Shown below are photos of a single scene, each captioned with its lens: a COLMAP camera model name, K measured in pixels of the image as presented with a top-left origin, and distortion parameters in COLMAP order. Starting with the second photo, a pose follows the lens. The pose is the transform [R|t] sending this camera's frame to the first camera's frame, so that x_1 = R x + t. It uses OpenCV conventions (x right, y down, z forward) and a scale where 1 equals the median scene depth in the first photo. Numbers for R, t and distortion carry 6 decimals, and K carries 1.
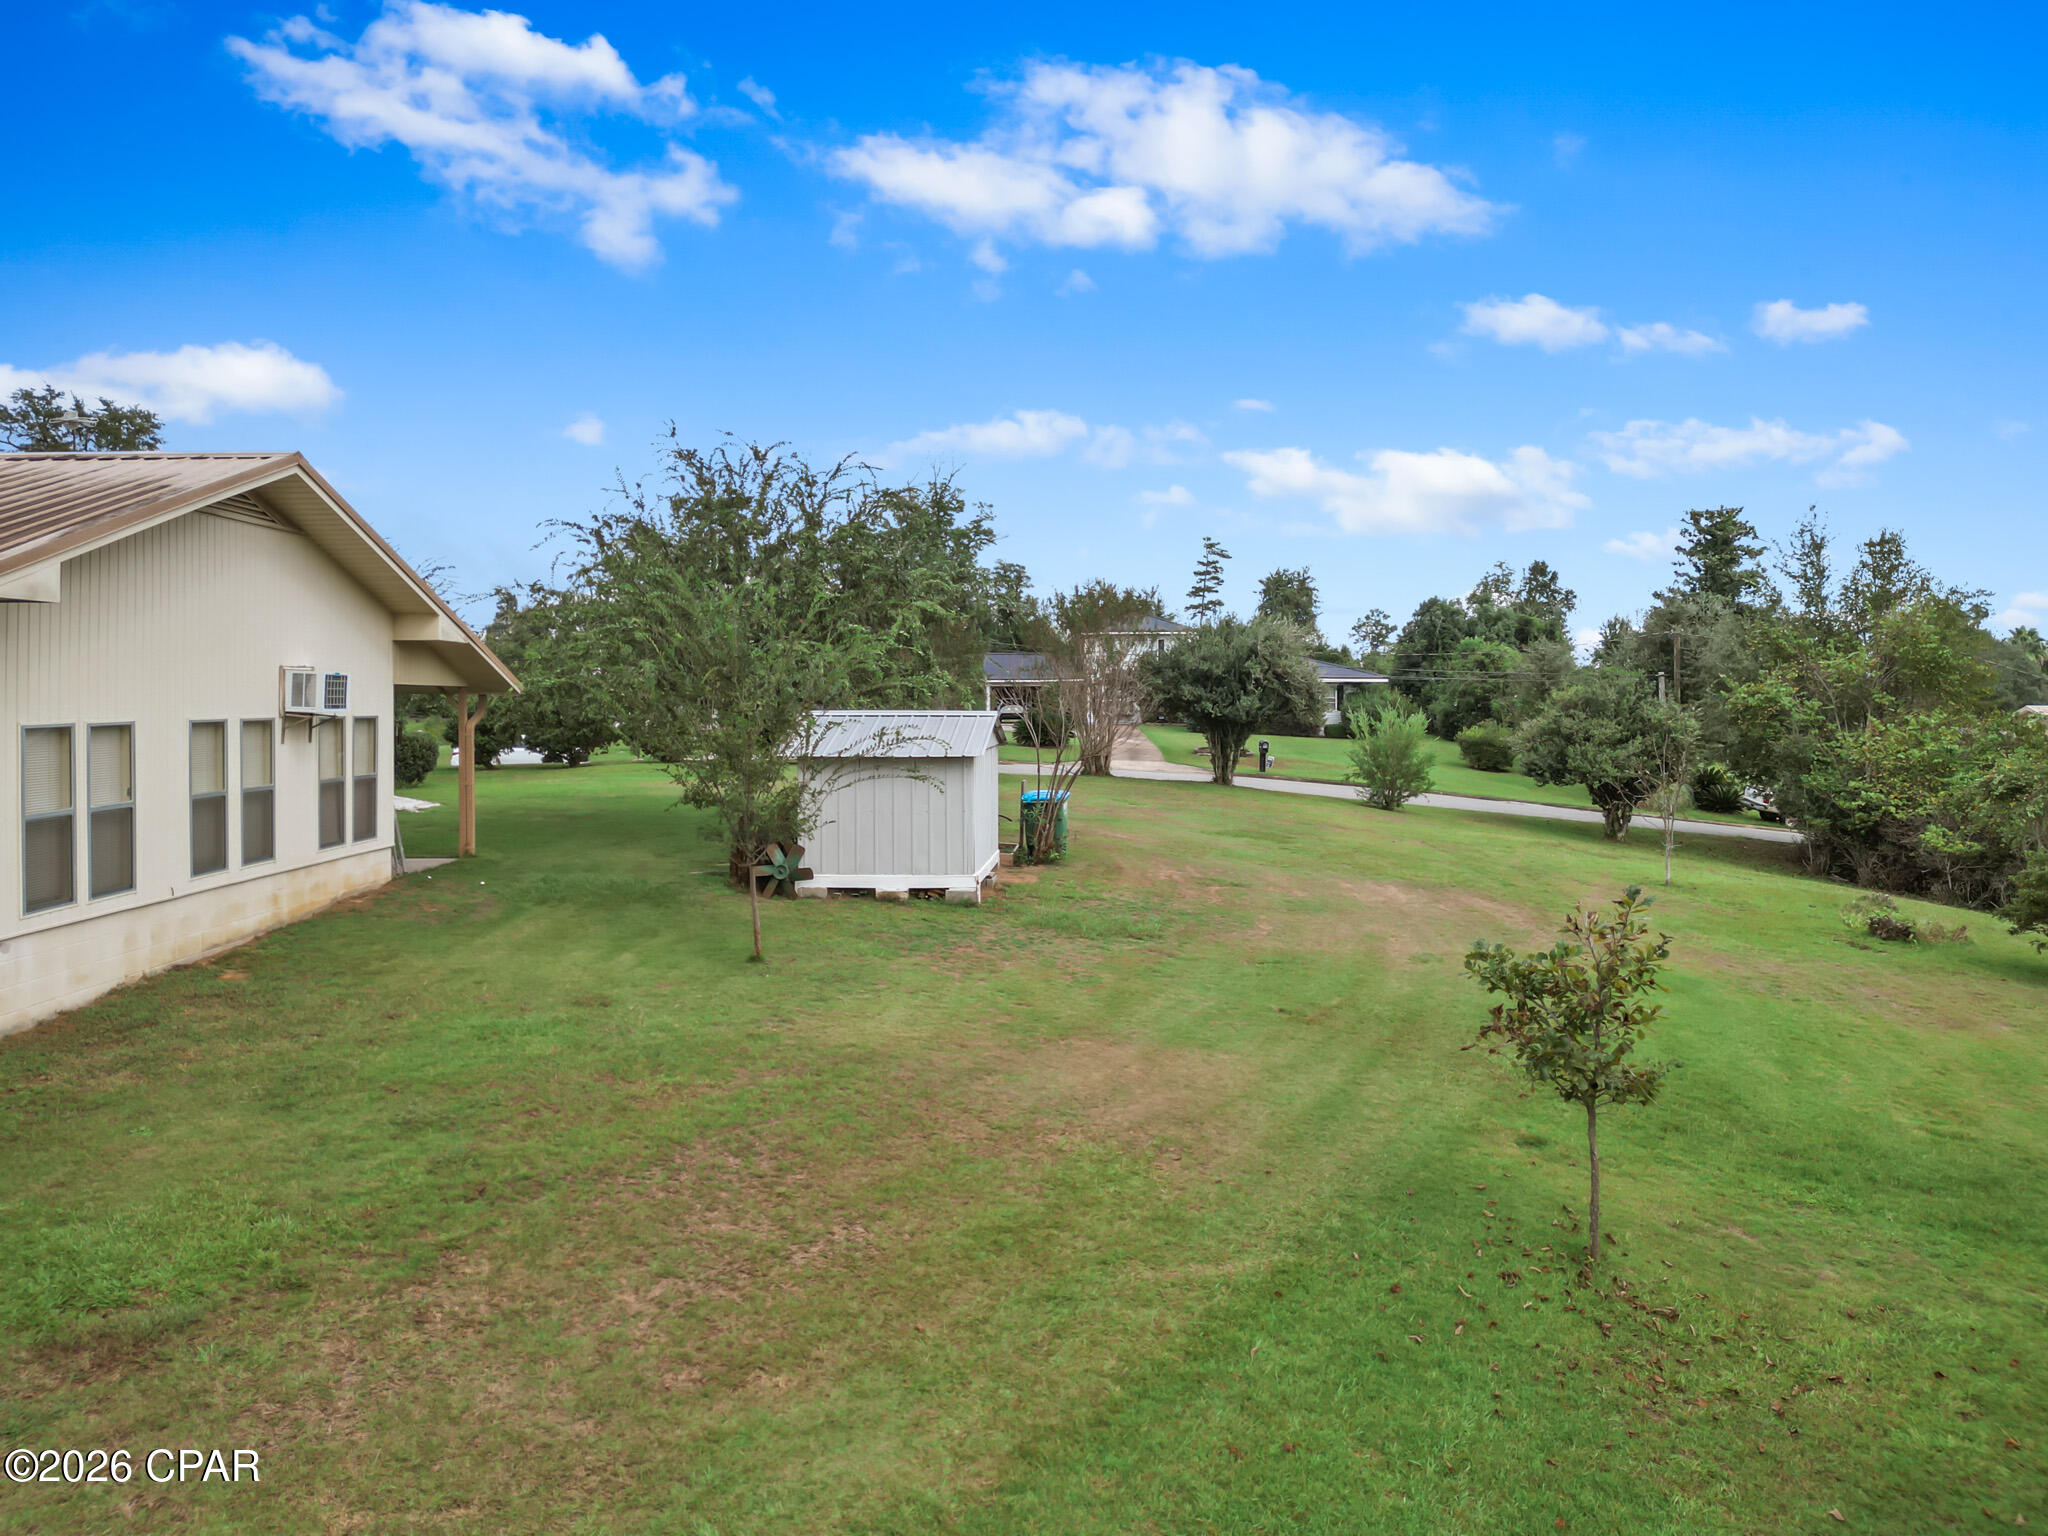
lens RADIAL K [[1468.8, 0, 1011.1], [0, 1468.8, 768.3], [0, 0, 1]] dist [0.115438, -0.117397]
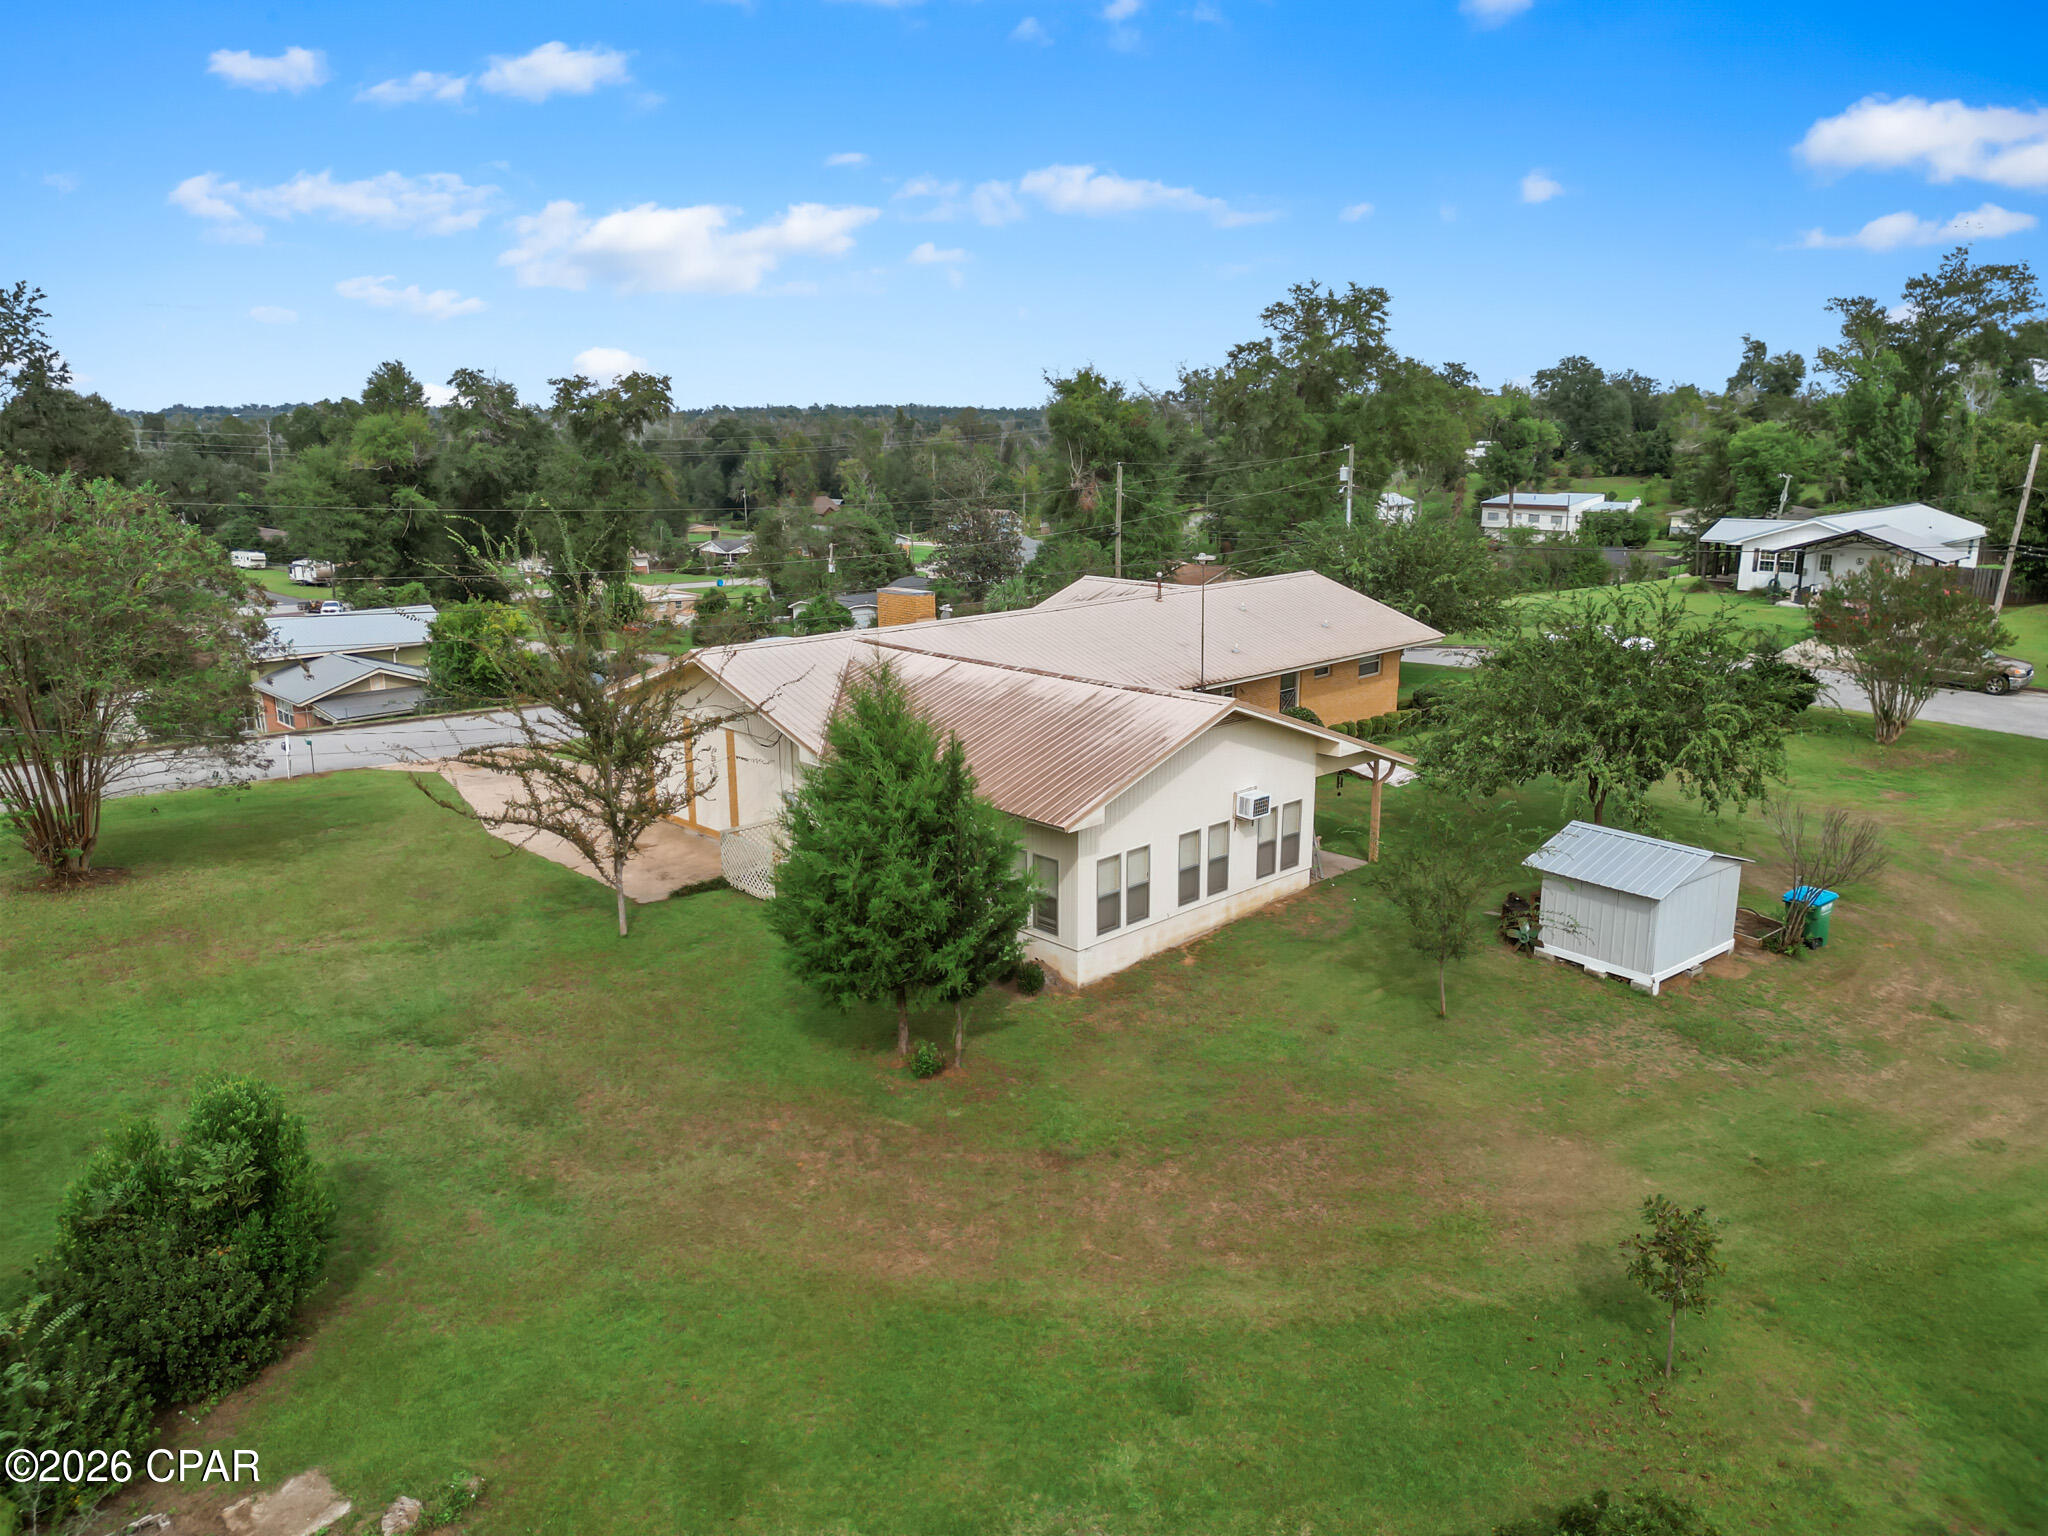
lens RADIAL K [[1468.8, 0, 1011.1], [0, 1468.8, 768.3], [0, 0, 1]] dist [0.115438, -0.117397]
pose [[0.705500, 0.161441, -0.690077, 0.588170], [-0.034998, 0.980457, 0.193594, -0.446341], [0.707845, -0.112429, 0.697363, -0.490594]]
